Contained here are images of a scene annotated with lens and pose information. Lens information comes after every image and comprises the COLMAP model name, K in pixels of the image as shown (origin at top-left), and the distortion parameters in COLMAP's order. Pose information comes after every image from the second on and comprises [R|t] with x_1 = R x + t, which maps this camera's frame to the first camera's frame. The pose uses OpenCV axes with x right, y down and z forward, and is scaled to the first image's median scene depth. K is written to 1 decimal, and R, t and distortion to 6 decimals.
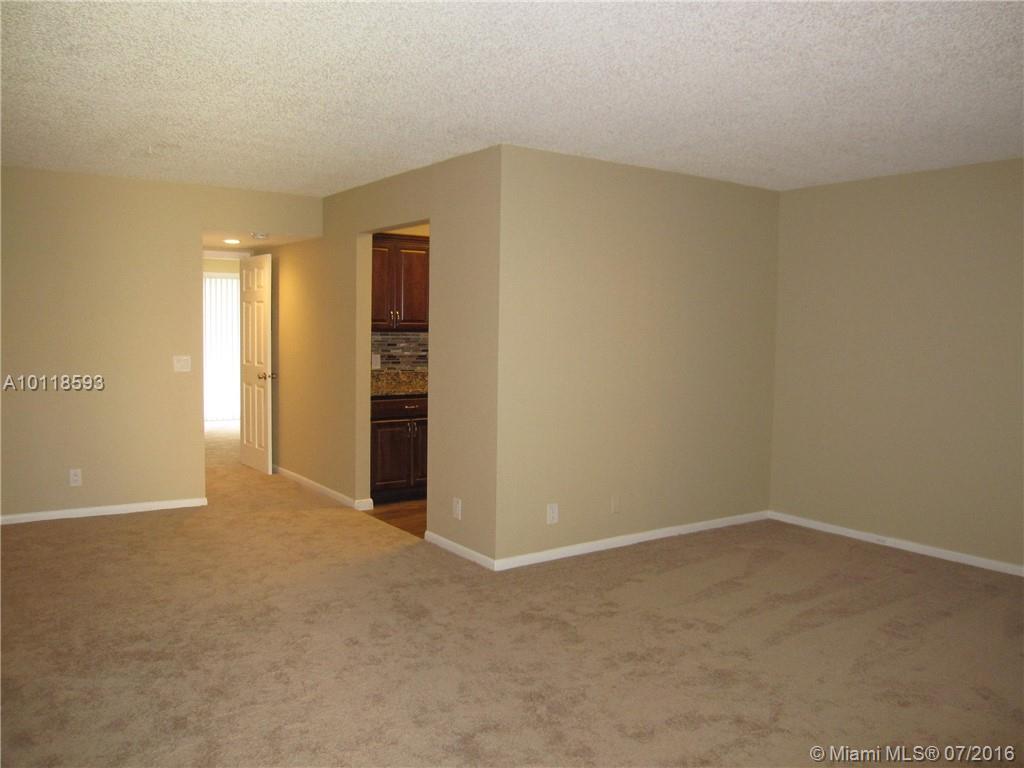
lens RADIAL K [[847.1, 0, 512.0], [0, 847.1, 384.0], [0, 0, 1]] dist [-0.081648, 0.075443]
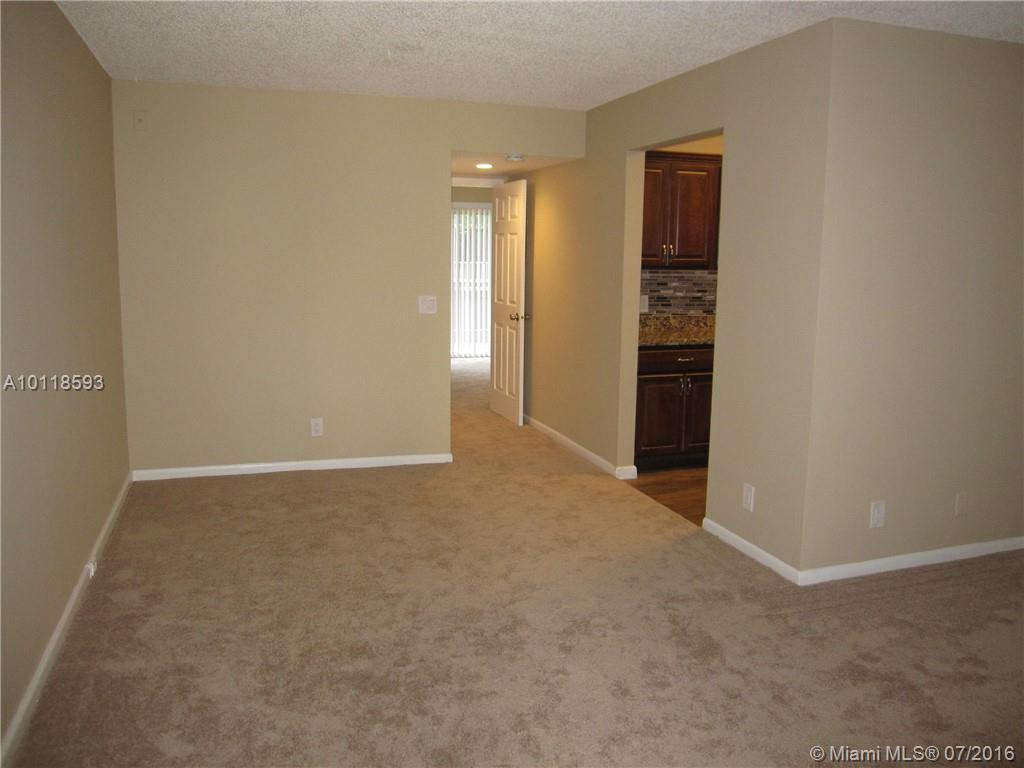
lens RADIAL K [[847.1, 0, 512.0], [0, 847.1, 384.0], [0, 0, 1]] dist [-0.081648, 0.075443]
pose [[0.957674, 0.041759, -0.284809, -0.065182], [-0.018547, 0.996317, 0.083717, -0.023261], [0.287256, -0.074892, 0.954922, 0.218616]]
